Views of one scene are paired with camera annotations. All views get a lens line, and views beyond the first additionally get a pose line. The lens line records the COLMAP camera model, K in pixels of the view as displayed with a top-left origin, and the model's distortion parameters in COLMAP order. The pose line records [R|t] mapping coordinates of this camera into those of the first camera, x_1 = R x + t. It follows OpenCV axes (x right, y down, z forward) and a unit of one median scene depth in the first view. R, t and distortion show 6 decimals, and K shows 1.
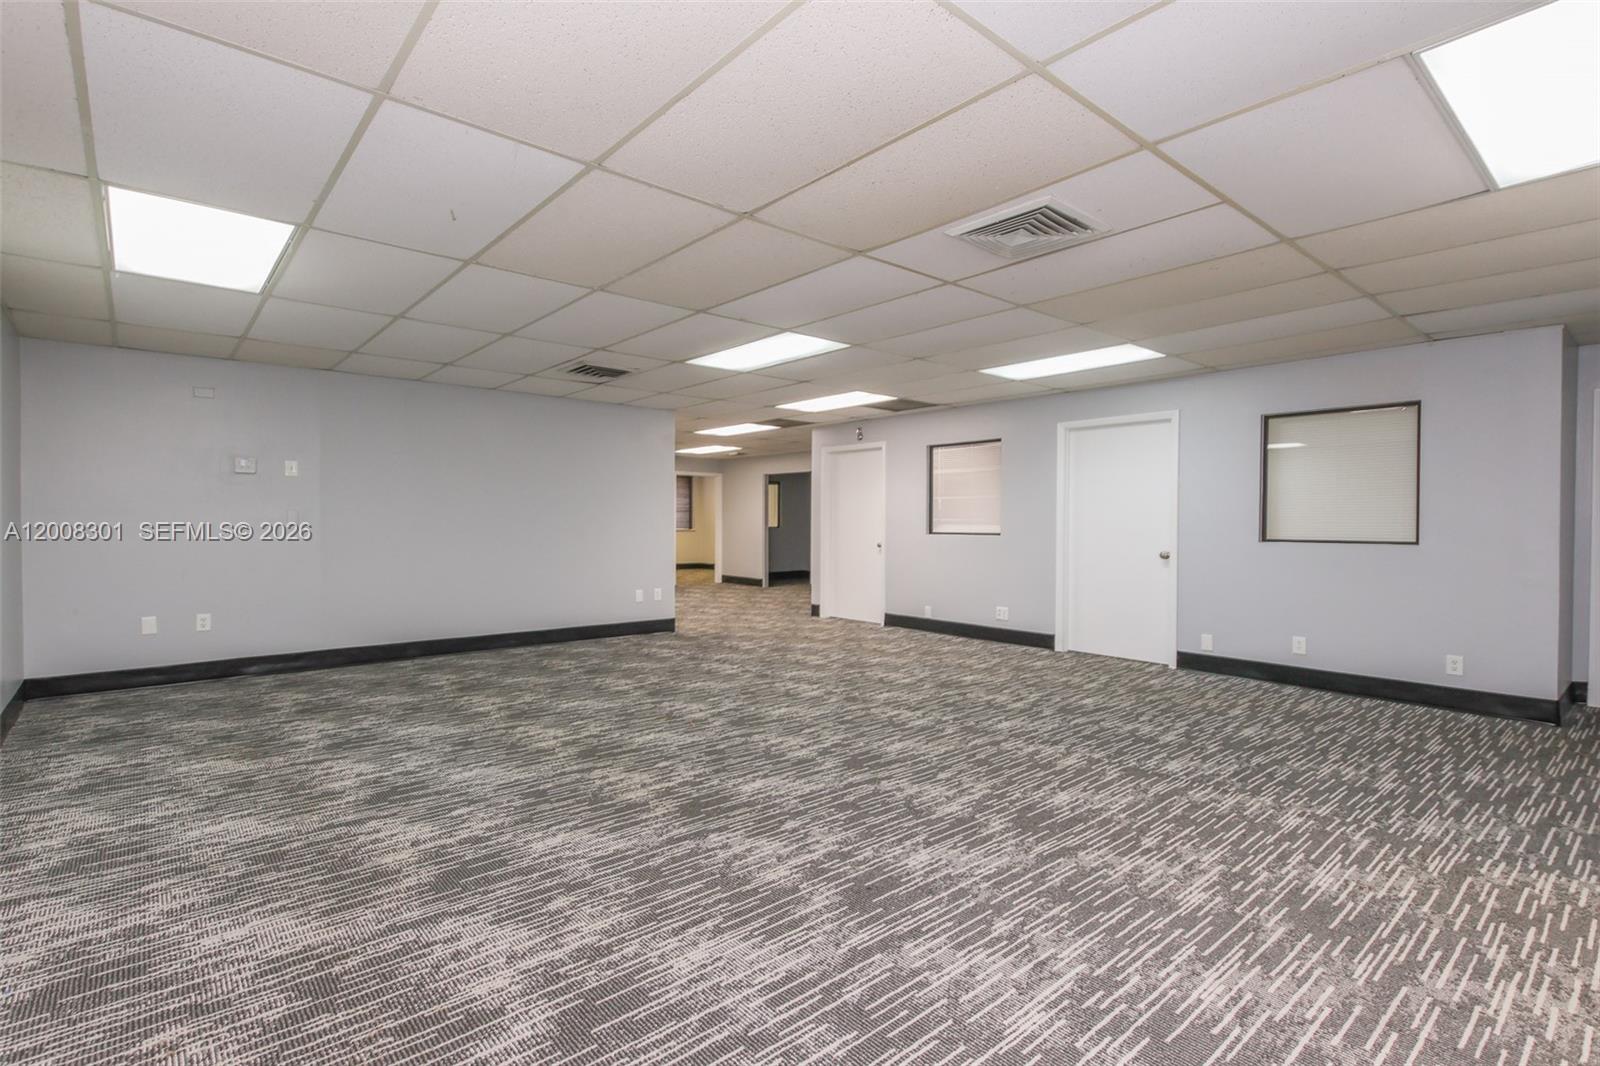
lens RADIAL K [[755.3, 0, 797.2], [0, 755.3, 522.0], [0, 0, 1]] dist [0.013392, -0.008673]
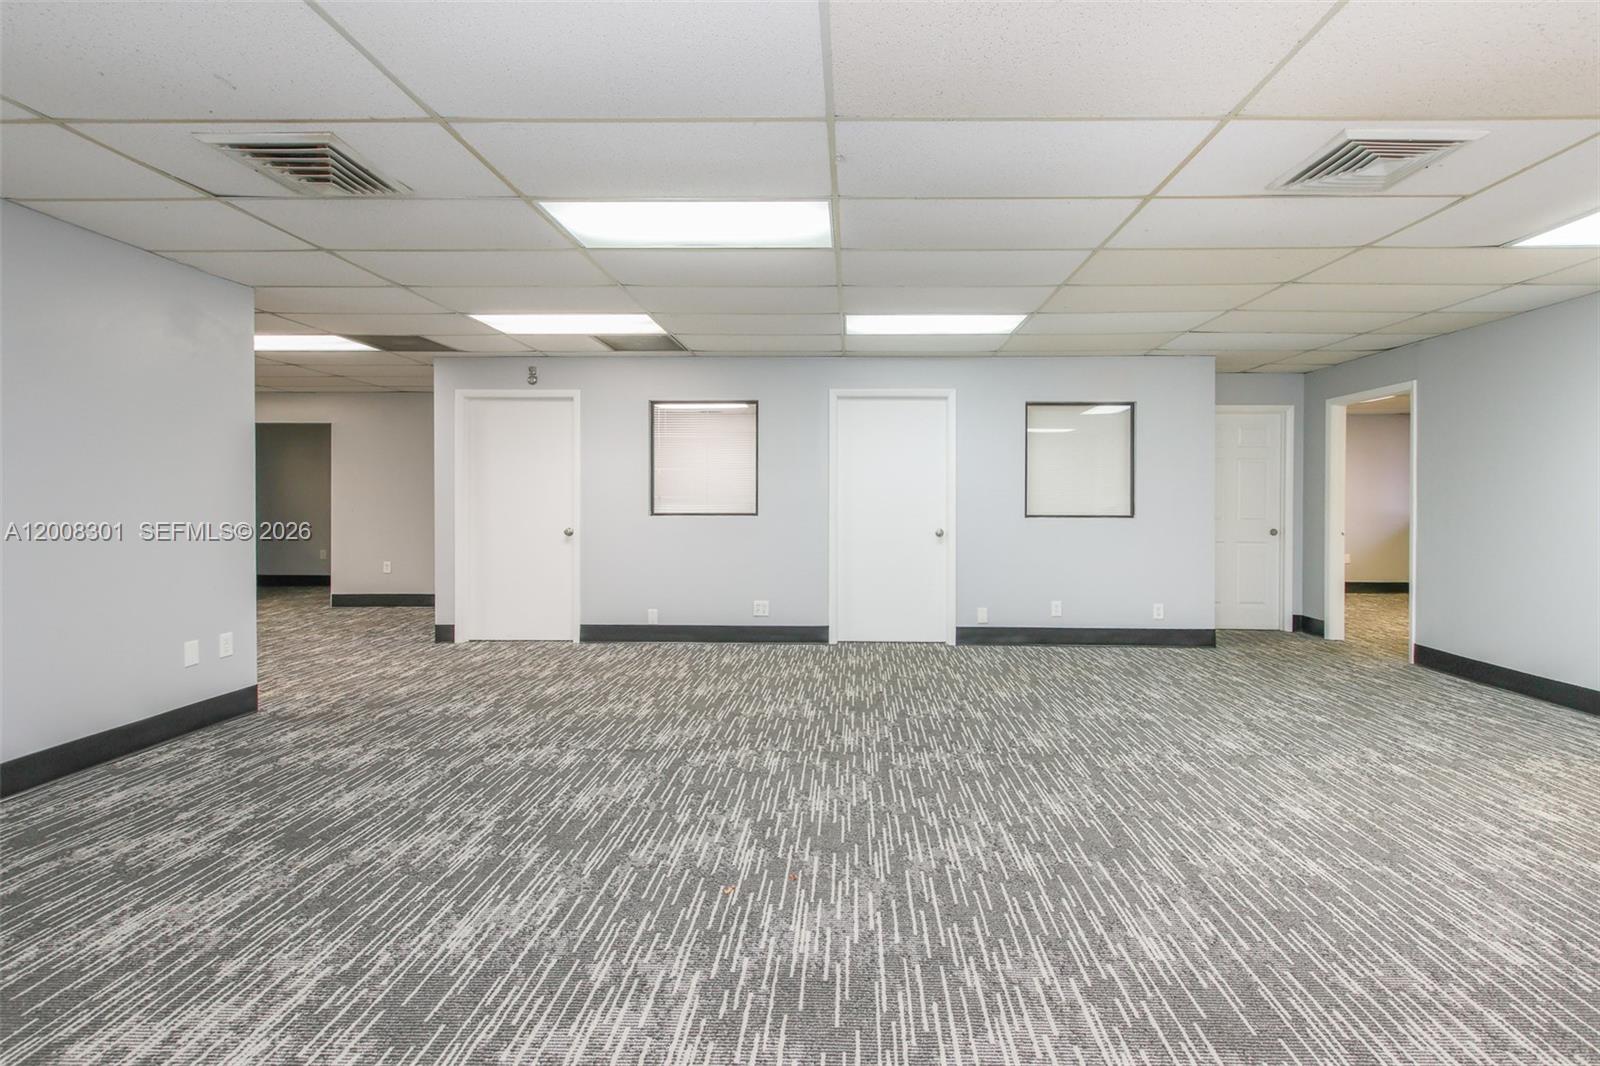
lens RADIAL K [[755.3, 0, 806.8], [0, 755.3, 511.7], [0, 0, 1]] dist [0.013392, -0.008673]
pose [[0.663098, -0.011799, 0.748440, -0.263090], [0.001331, 0.999893, 0.014583, 0.000717], [-0.748531, -0.008674, 0.663043, 0.325534]]
